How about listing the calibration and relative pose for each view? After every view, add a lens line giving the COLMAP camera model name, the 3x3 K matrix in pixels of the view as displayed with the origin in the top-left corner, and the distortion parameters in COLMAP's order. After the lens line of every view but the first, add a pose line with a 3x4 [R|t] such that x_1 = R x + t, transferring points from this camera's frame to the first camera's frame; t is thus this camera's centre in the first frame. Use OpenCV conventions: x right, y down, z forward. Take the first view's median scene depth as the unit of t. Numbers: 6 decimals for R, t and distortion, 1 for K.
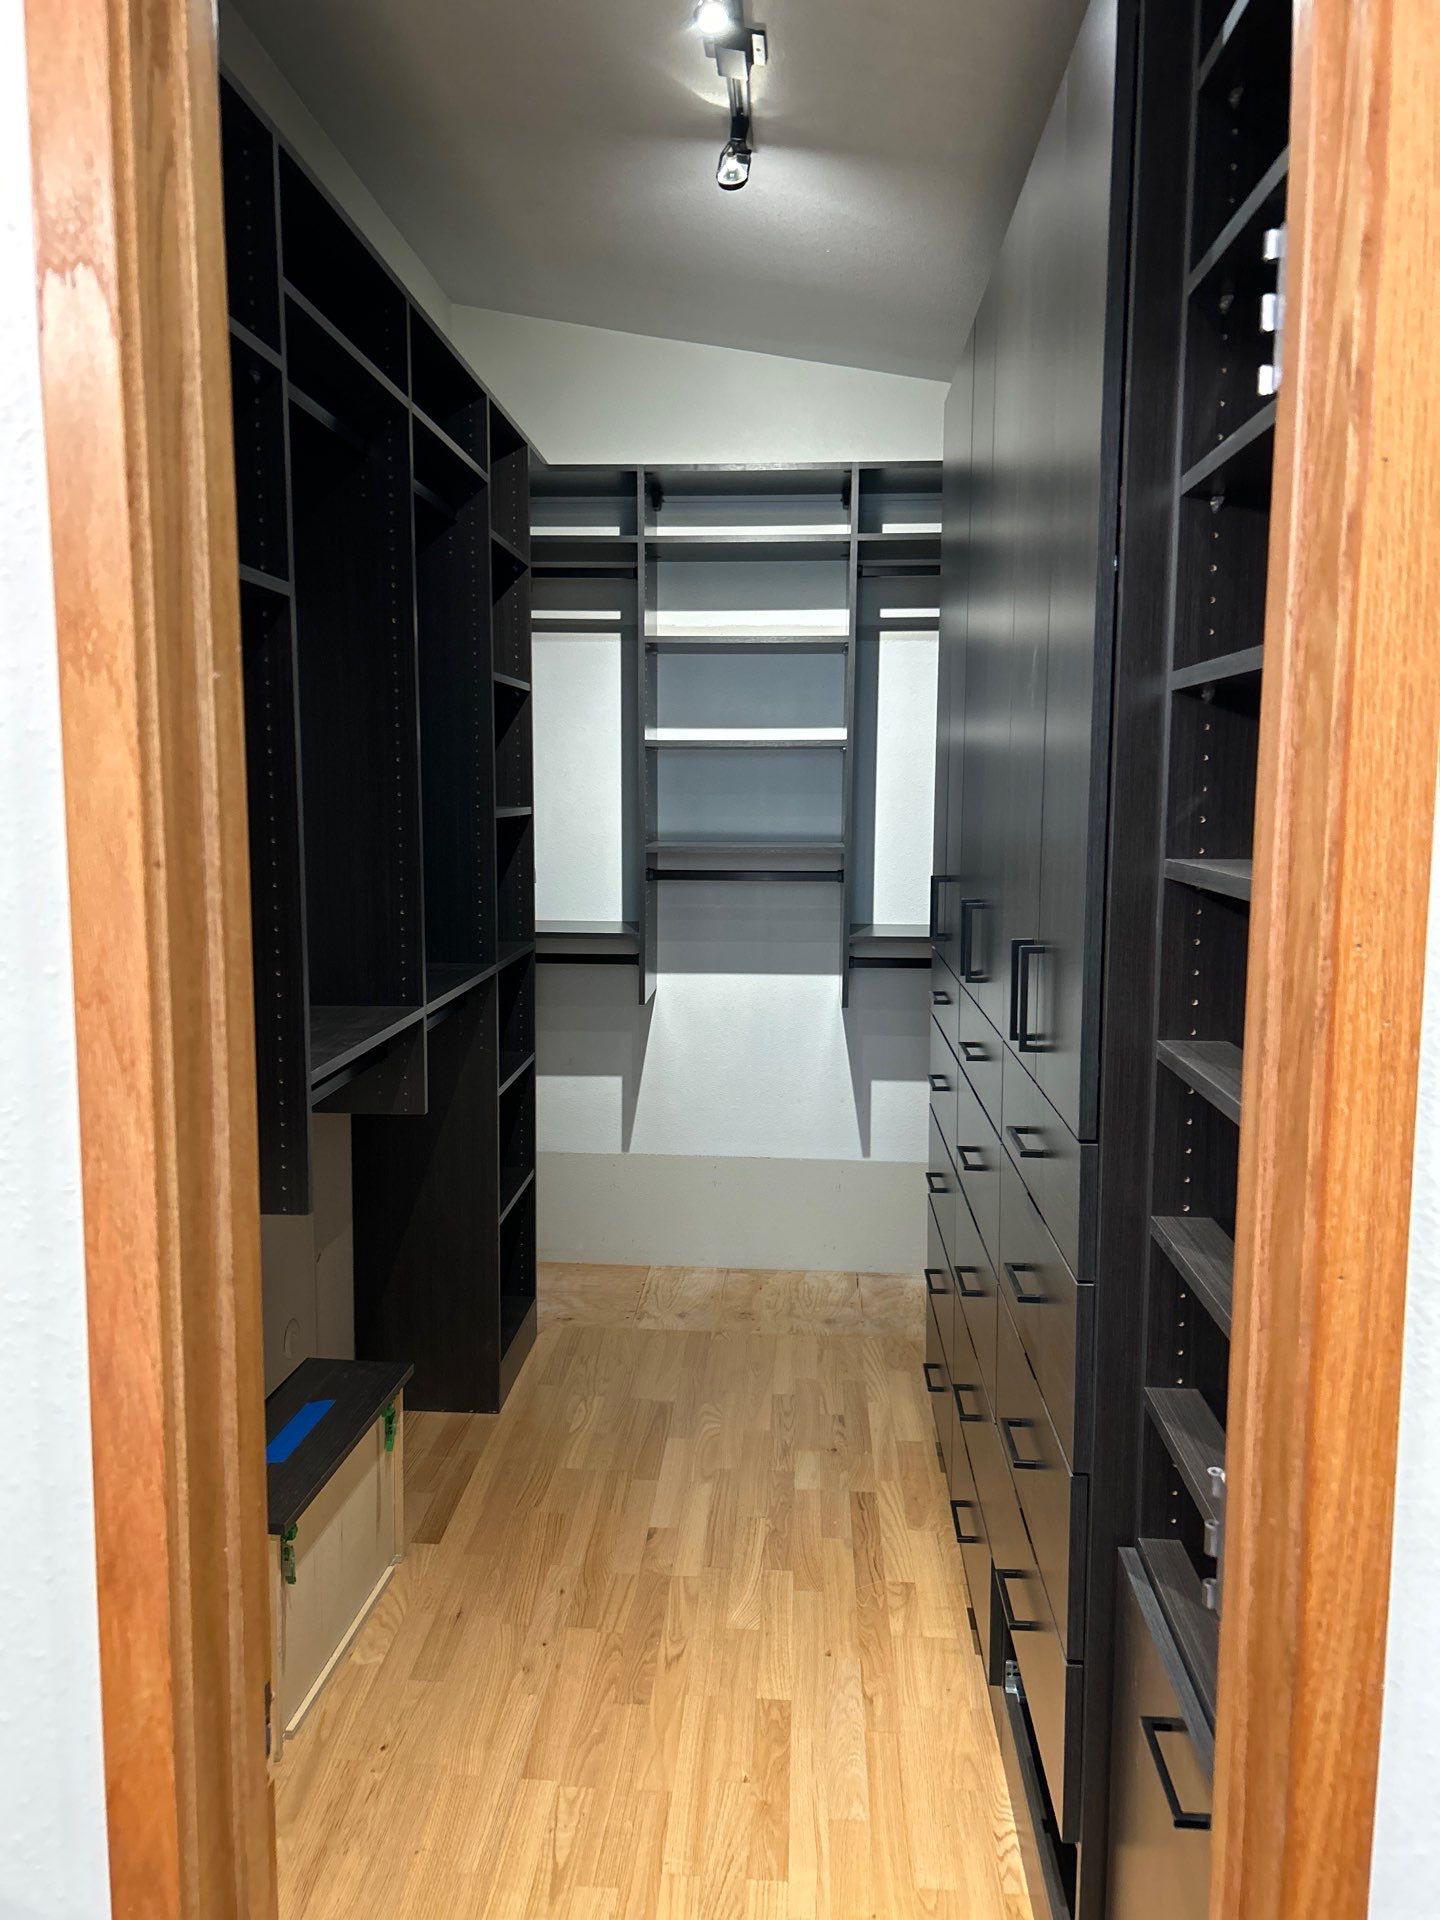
lens RADIAL K [[1461.1, 0, 698.1], [0, 1461.1, 954.7], [0, 0, 1]] dist [0.044810, -0.044212]
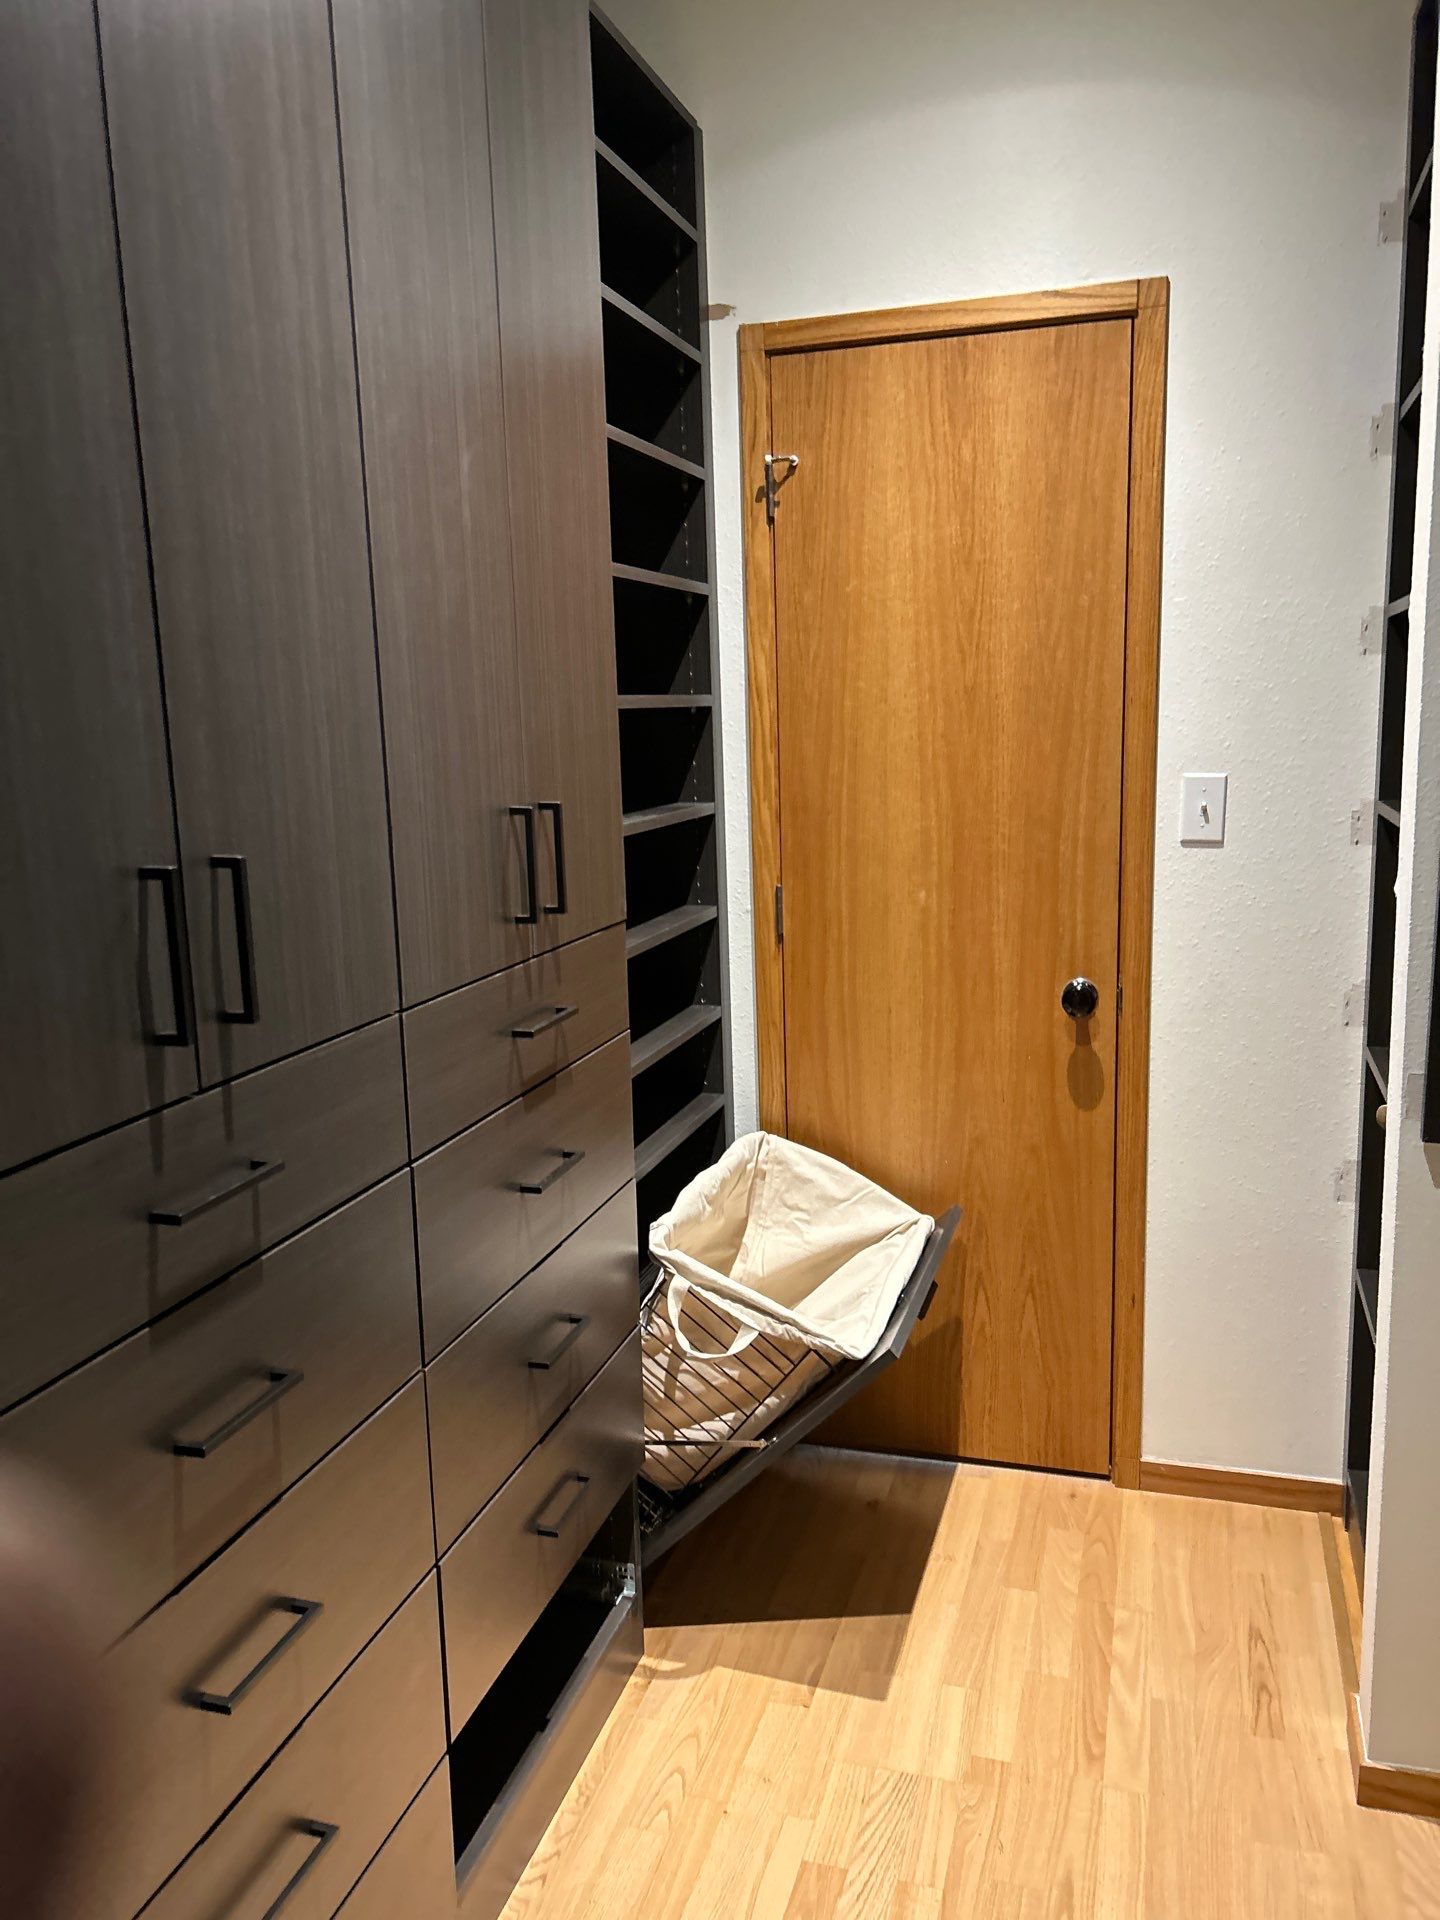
lens RADIAL K [[1461.1, 0, 722.6], [0, 1461.1, 963.4], [0, 0, 1]] dist [0.044810, -0.044212]
pose [[-0.974582, -0.012018, 0.223709, -0.058130], [0.053336, 0.957403, 0.283786, -0.102431], [-0.217591, 0.288505, -0.932427, 1.140457]]
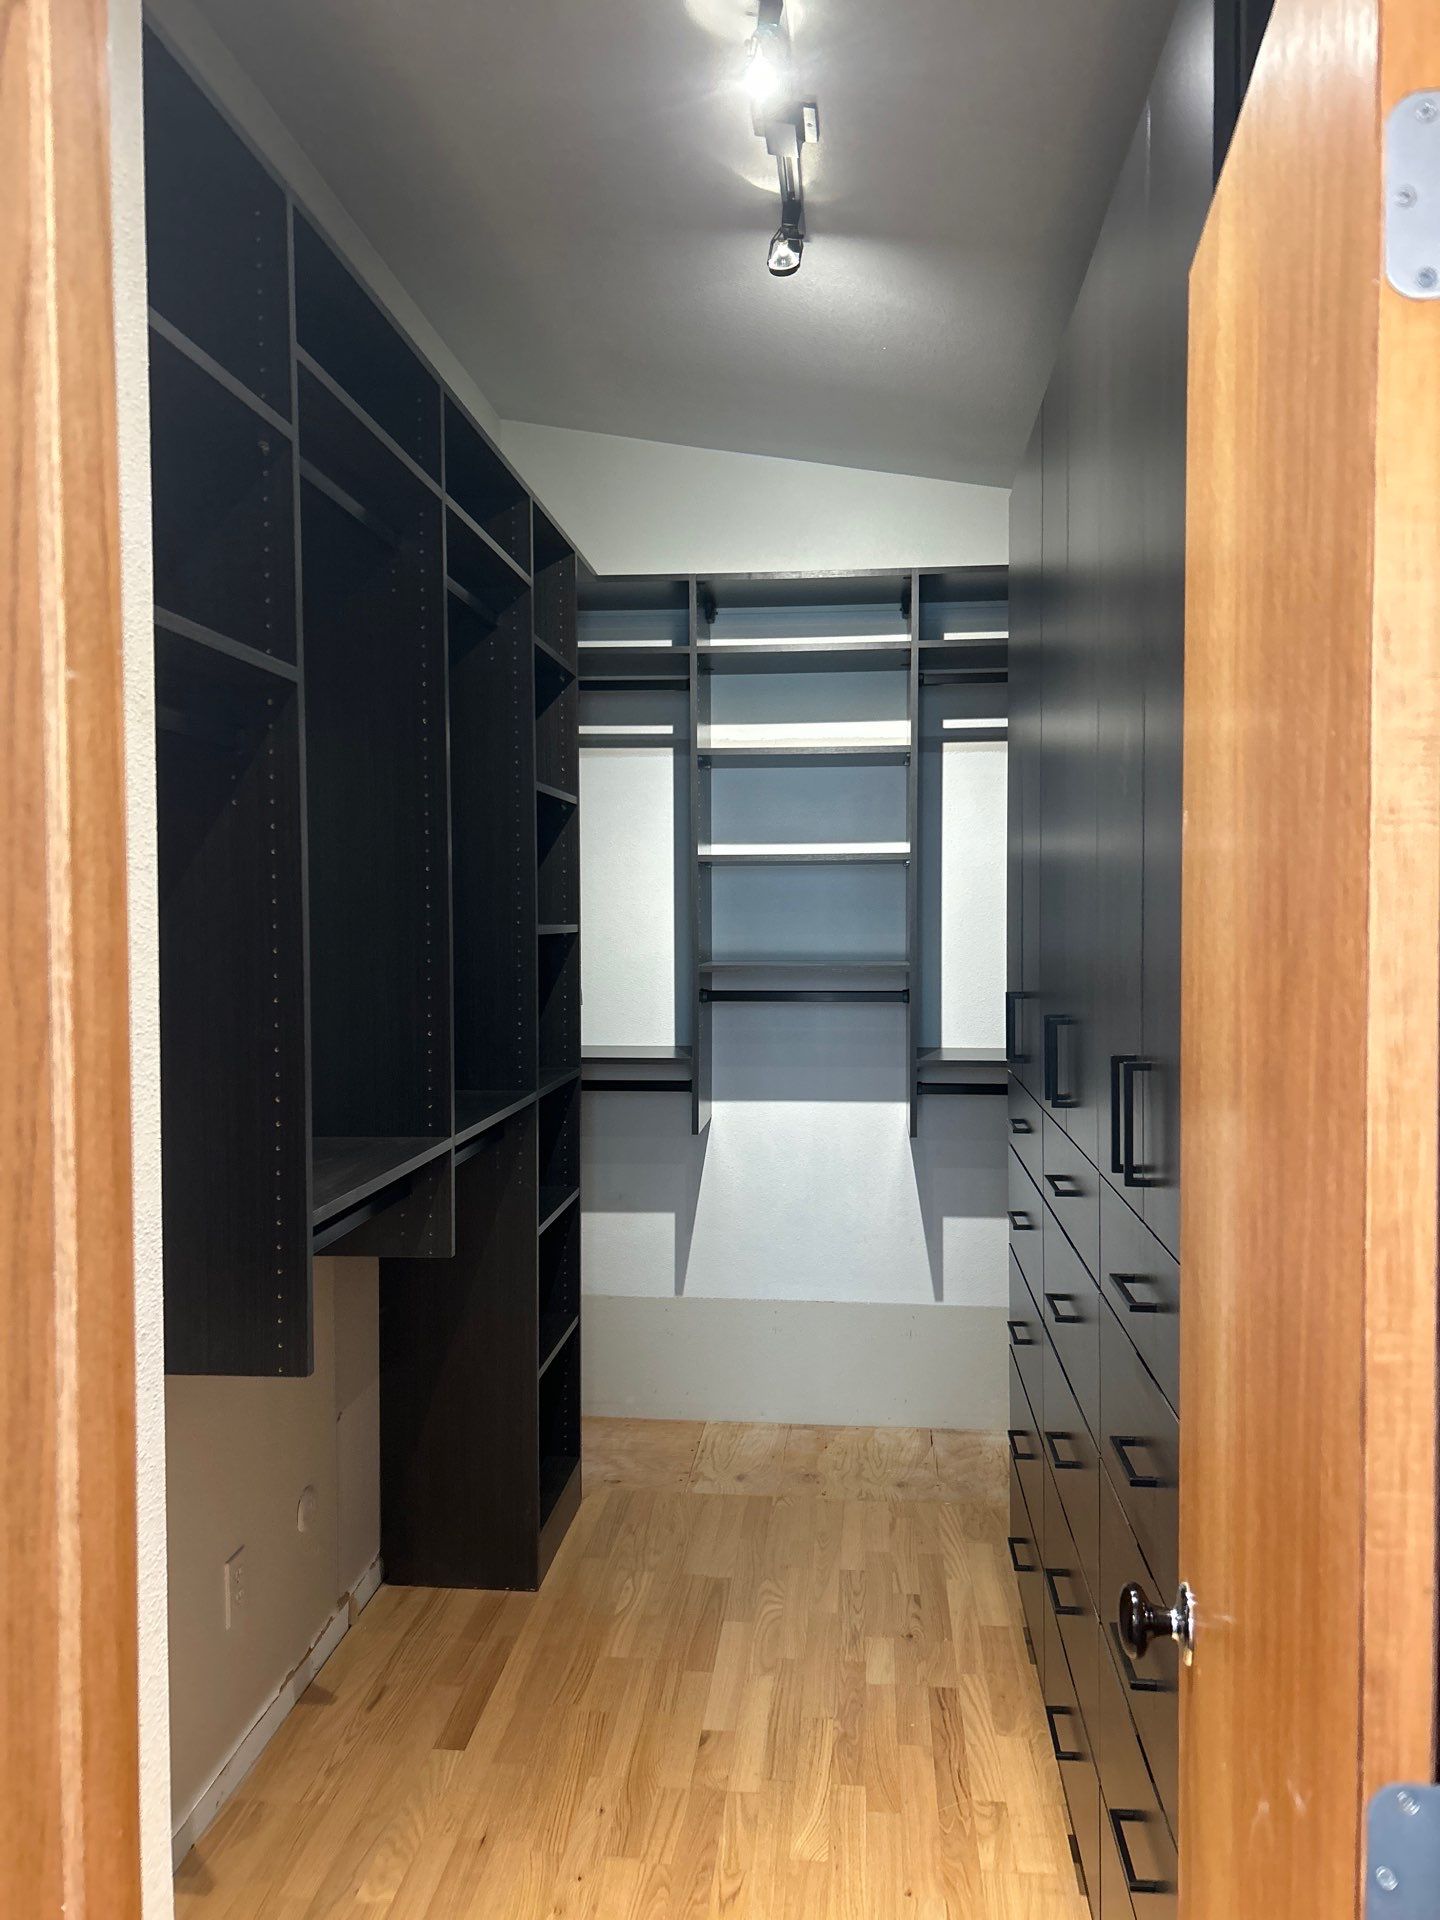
lens RADIAL K [[1461.1, 0, 731.0], [0, 1461.1, 962.7], [0, 0, 1]] dist [0.044810, -0.044212]
pose [[0.999792, -0.006417, -0.019334, 0.004193], [0.004753, 0.996379, -0.084893, 0.004697], [0.019808, 0.084784, 0.996202, 0.077695]]
